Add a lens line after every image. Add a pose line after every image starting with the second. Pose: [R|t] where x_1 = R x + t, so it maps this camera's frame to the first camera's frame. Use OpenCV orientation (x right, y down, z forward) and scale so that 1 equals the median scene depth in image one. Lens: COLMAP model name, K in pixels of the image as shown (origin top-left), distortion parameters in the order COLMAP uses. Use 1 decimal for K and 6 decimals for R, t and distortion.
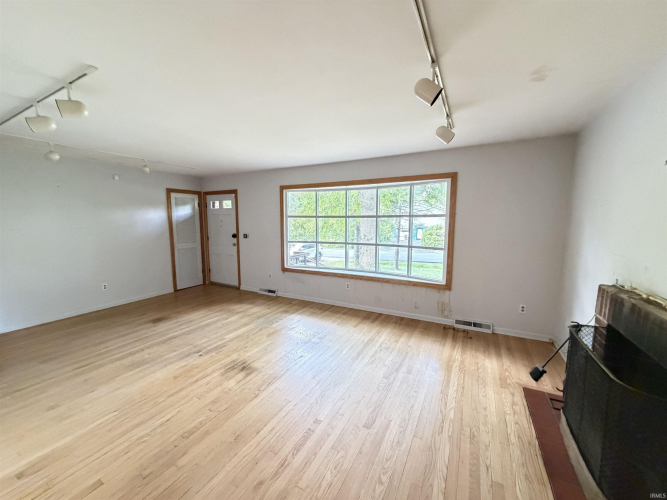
lens RADIAL K [[266.2, 0, 327.3], [0, 266.2, 248.0], [0, 0, 1]] dist [0.000020, -0.000514]
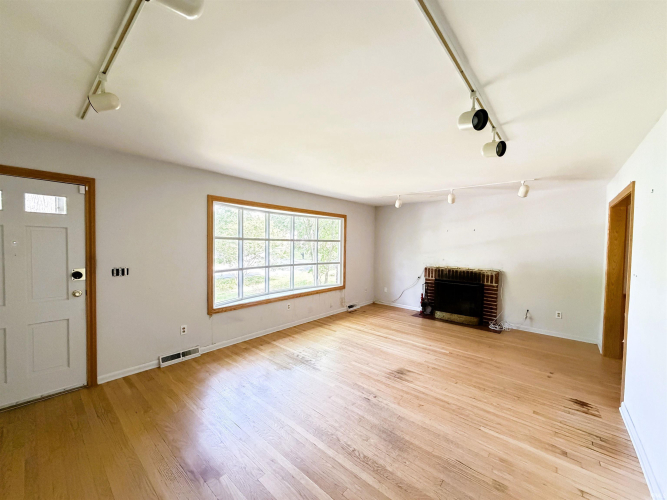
lens RADIAL K [[266.2, 0, 332.4], [0, 266.2, 251.7], [0, 0, 1]] dist [0.000020, -0.000514]
pose [[0.214364, -0.030915, 0.976264, -0.967020], [0.085571, 0.996250, 0.012758, -0.075216], [-0.972998, 0.080805, 0.216206, 0.642736]]
